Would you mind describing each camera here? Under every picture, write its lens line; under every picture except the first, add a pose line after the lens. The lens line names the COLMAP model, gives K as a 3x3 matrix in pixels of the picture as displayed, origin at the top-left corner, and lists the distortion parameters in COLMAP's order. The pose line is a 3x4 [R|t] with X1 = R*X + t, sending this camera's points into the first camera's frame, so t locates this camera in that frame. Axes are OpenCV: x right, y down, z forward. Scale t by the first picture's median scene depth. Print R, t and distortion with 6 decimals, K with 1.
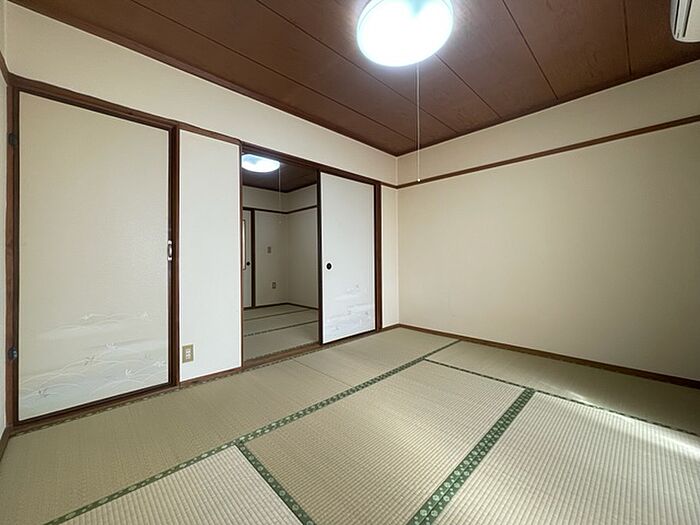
lens RADIAL K [[282.8, 0, 346.2], [0, 282.8, 259.0], [0, 0, 1]] dist [-0.002971, -0.000257]
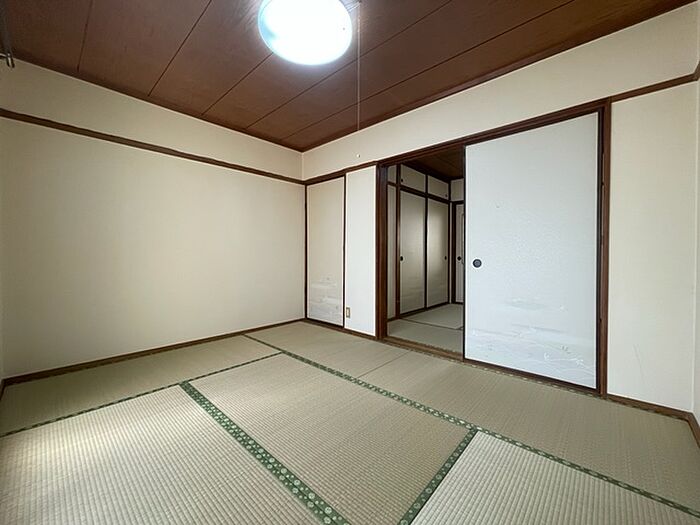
lens RADIAL K [[282.8, 0, 346.2], [0, 282.8, 259.0], [0, 0, 1]] dist [-0.002971, -0.000257]
pose [[0.060915, 0.031521, -0.997645, 0.912108], [0.006955, 0.999464, 0.032004, -0.018812], [0.998119, -0.008888, 0.060663, 0.787492]]
